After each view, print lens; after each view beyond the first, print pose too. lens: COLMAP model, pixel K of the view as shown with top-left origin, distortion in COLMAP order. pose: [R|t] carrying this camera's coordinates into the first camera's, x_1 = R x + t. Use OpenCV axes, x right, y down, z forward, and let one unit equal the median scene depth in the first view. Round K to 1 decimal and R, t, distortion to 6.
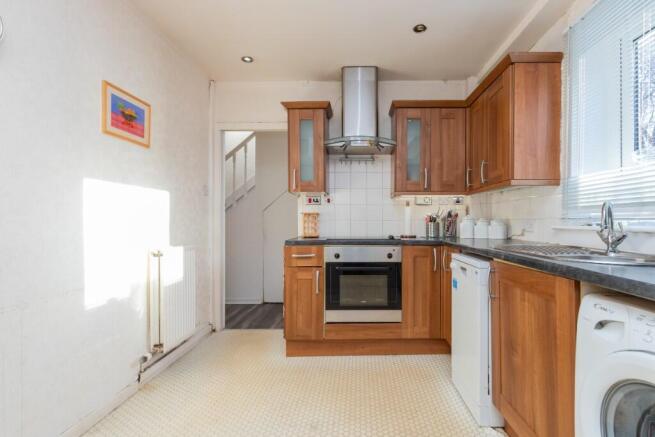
lens RADIAL K [[299.2, 0, 347.4], [0, 299.2, 221.7], [0, 0, 1]] dist [0.010937, -0.000449]
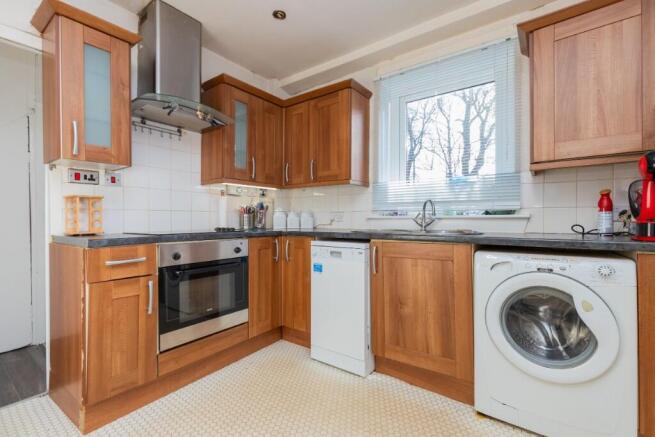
lens RADIAL K [[299.2, 0, 328.2], [0, 299.2, 220.2], [0, 0, 1]] dist [0.010937, -0.000449]
pose [[0.583271, -0.001953, 0.812276, -0.416581], [-0.002068, 0.999990, 0.003889, 0.021186], [-0.812275, -0.003949, 0.583261, 0.265081]]
